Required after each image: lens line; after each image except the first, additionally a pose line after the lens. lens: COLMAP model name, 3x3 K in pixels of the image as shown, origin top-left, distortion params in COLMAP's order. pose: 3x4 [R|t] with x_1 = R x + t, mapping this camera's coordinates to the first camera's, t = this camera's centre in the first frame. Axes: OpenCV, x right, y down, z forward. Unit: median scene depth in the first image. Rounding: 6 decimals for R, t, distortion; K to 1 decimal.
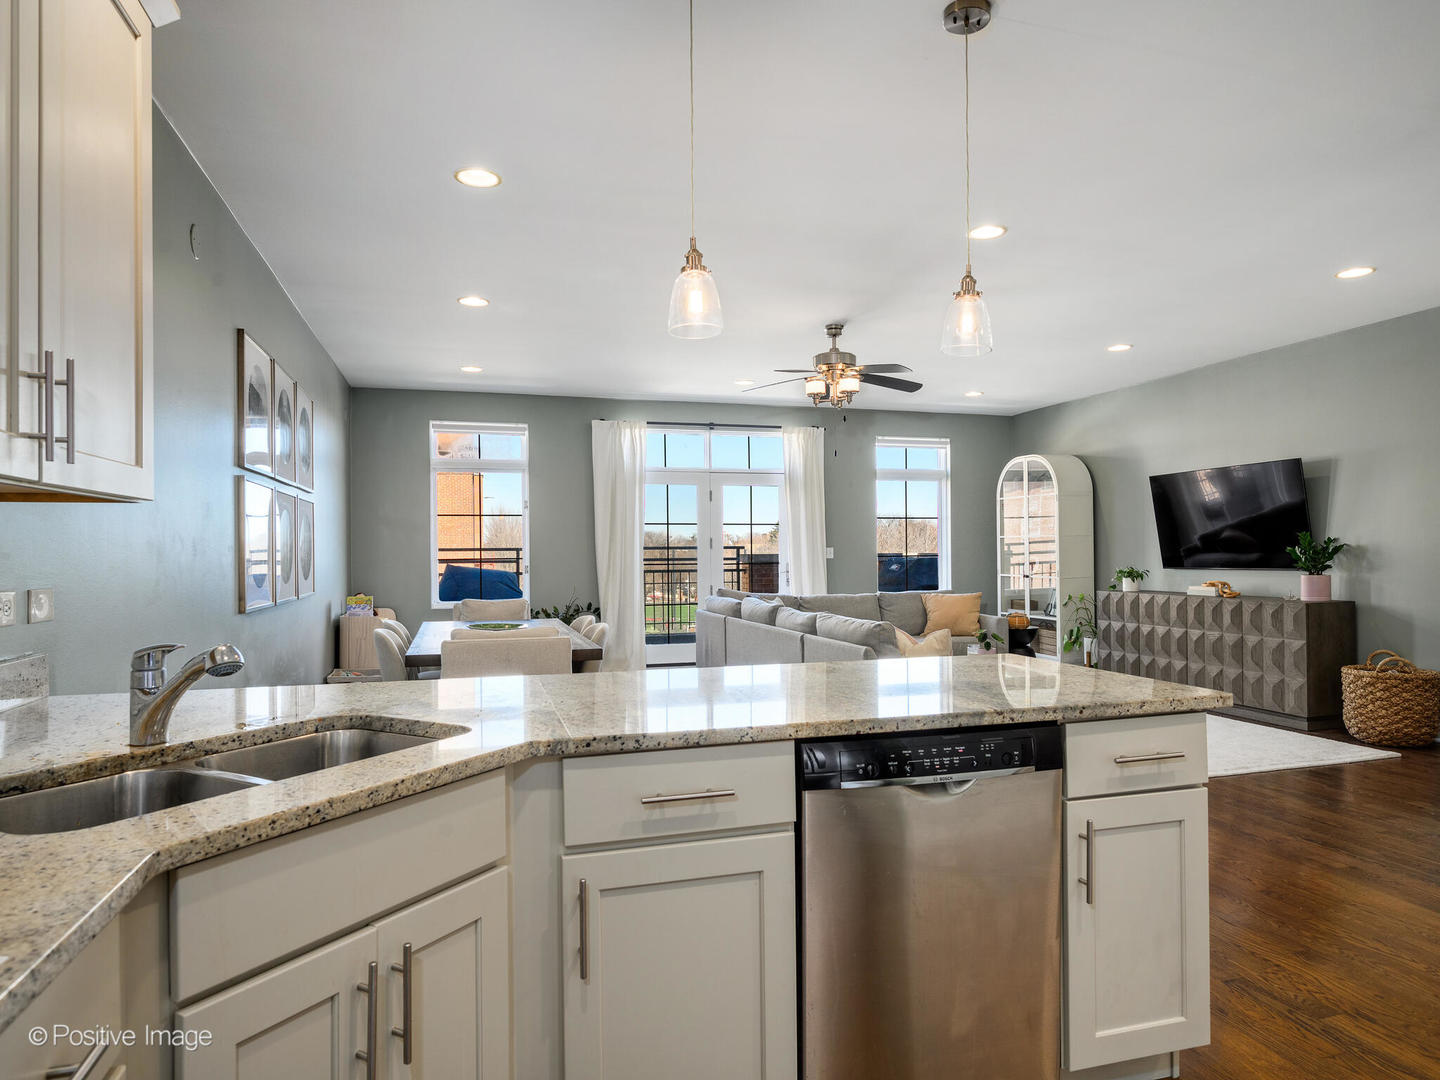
lens RADIAL K [[884.5, 0, 725.5], [0, 884.5, 547.0], [0, 0, 1]] dist [-0.003066, -0.000947]
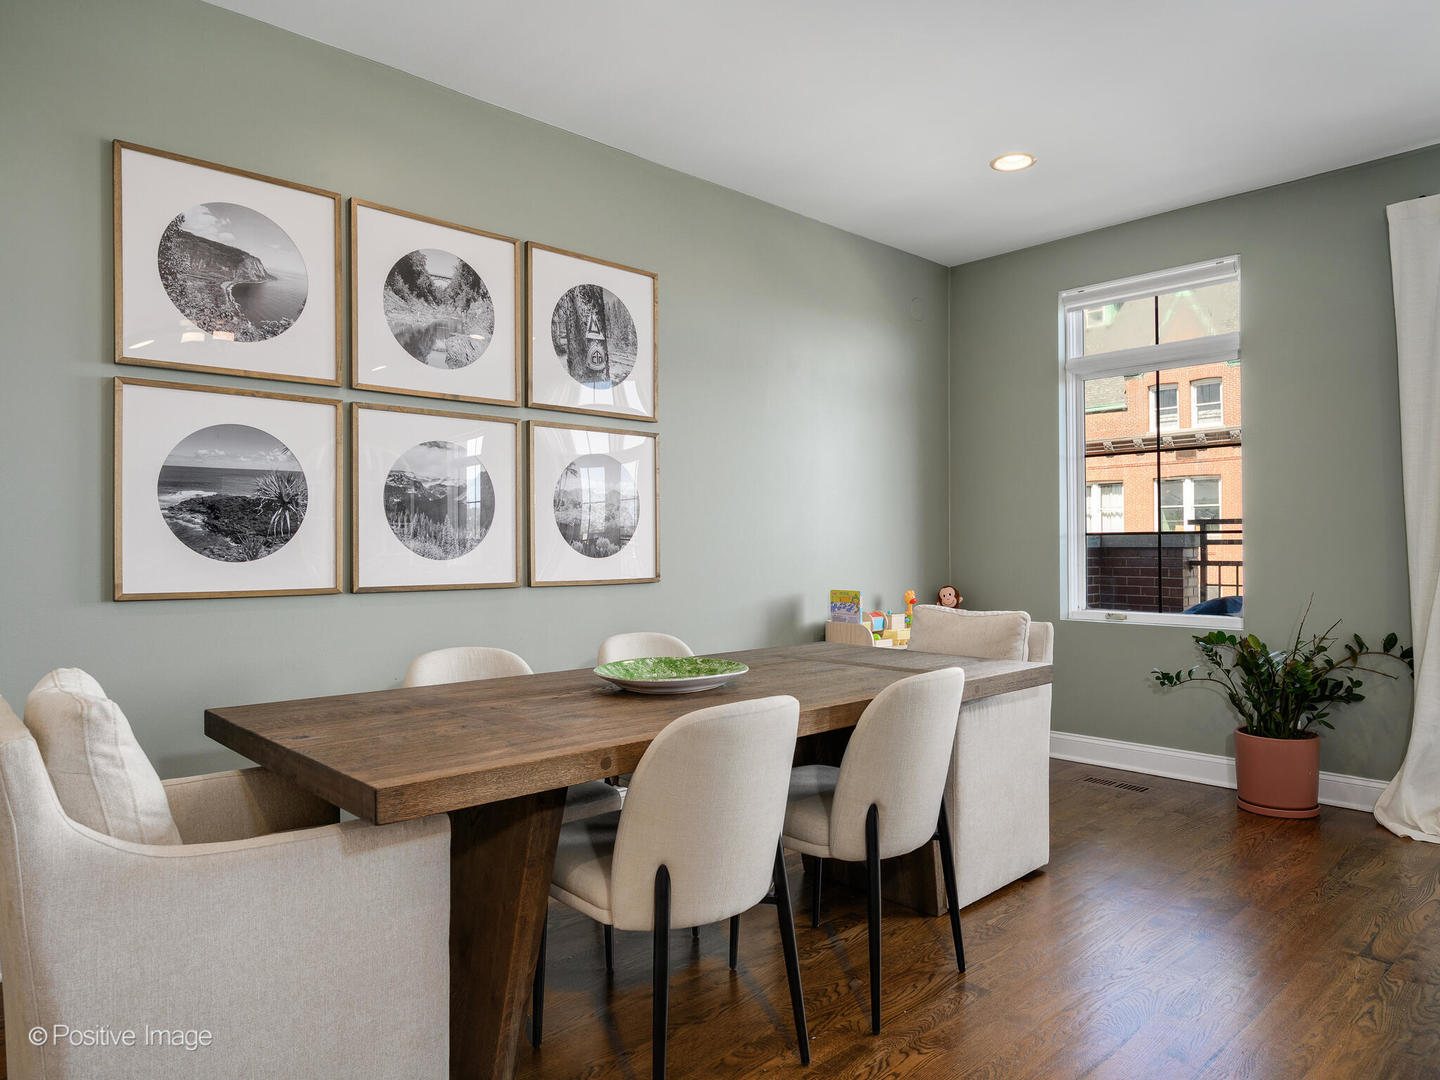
lens RADIAL K [[929.1, 0, 726.5], [0, 929.1, 538.9], [0, 0, 1]] dist [-0.006440, -0.003528]
pose [[0.448439, 0.000193, -0.893814, 0.109422], [0.002980, 0.999994, 0.001711, 0.015874], [0.893809, -0.003430, 0.448436, 0.541740]]
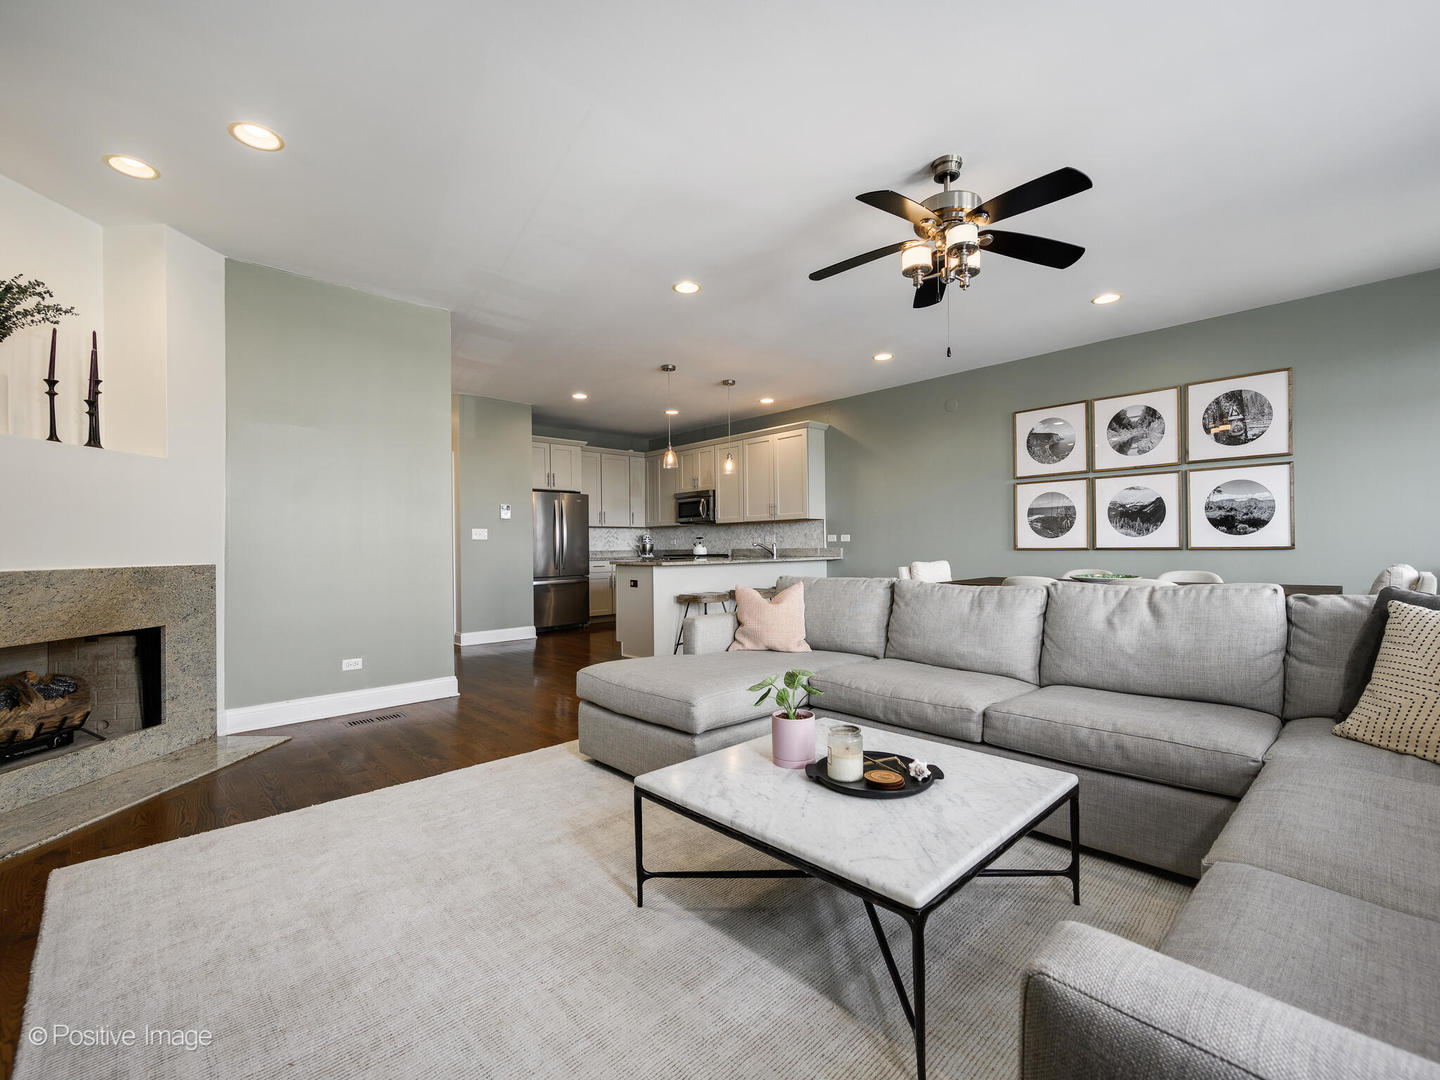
lens RADIAL K [[637.1, 0, 718.7], [0, 637.1, 550.6], [0, 0, 1]] dist [-0.005031, 0.000826]
pose [[-0.895047, 0.021372, -0.445460, 0.367626], [0.021412, 0.999759, 0.004942, 0.027072], [0.445458, -0.005115, -0.895288, 1.004663]]
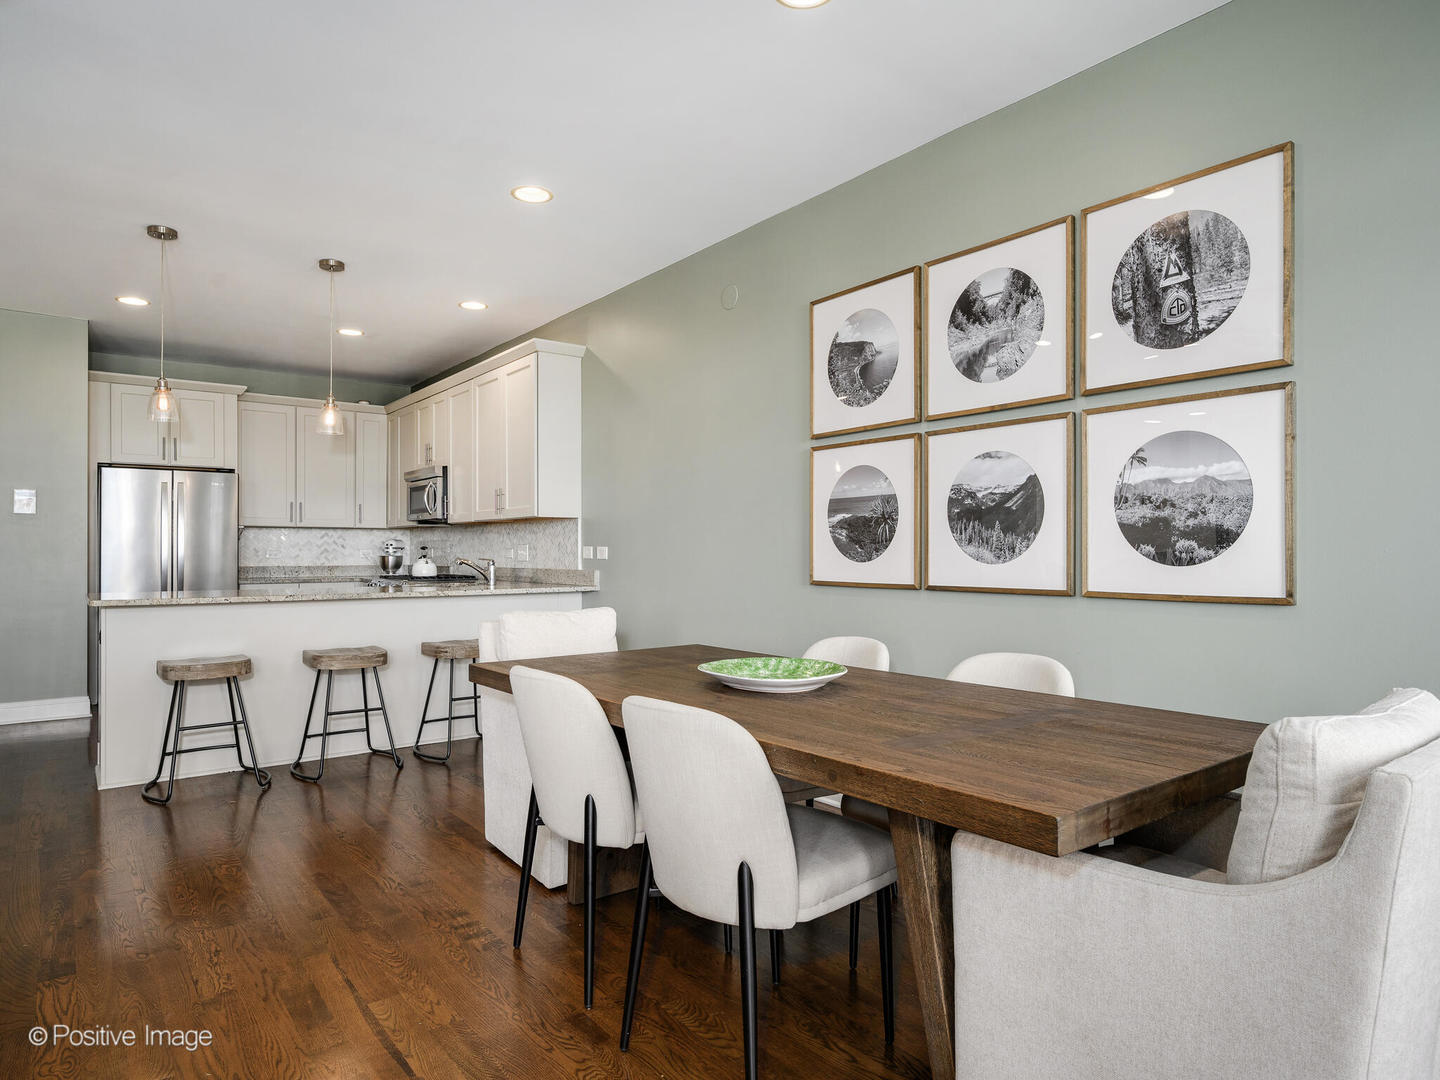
lens RADIAL K [[884.5, 0, 702.1], [0, 884.5, 553.1], [0, 0, 1]] dist [-0.003066, -0.000947]
pose [[-0.941858, 0.002936, -0.335999, -0.045321], [0.005010, 0.999973, -0.005307, 0.021736], [0.335975, -0.006682, -0.941847, 0.947407]]
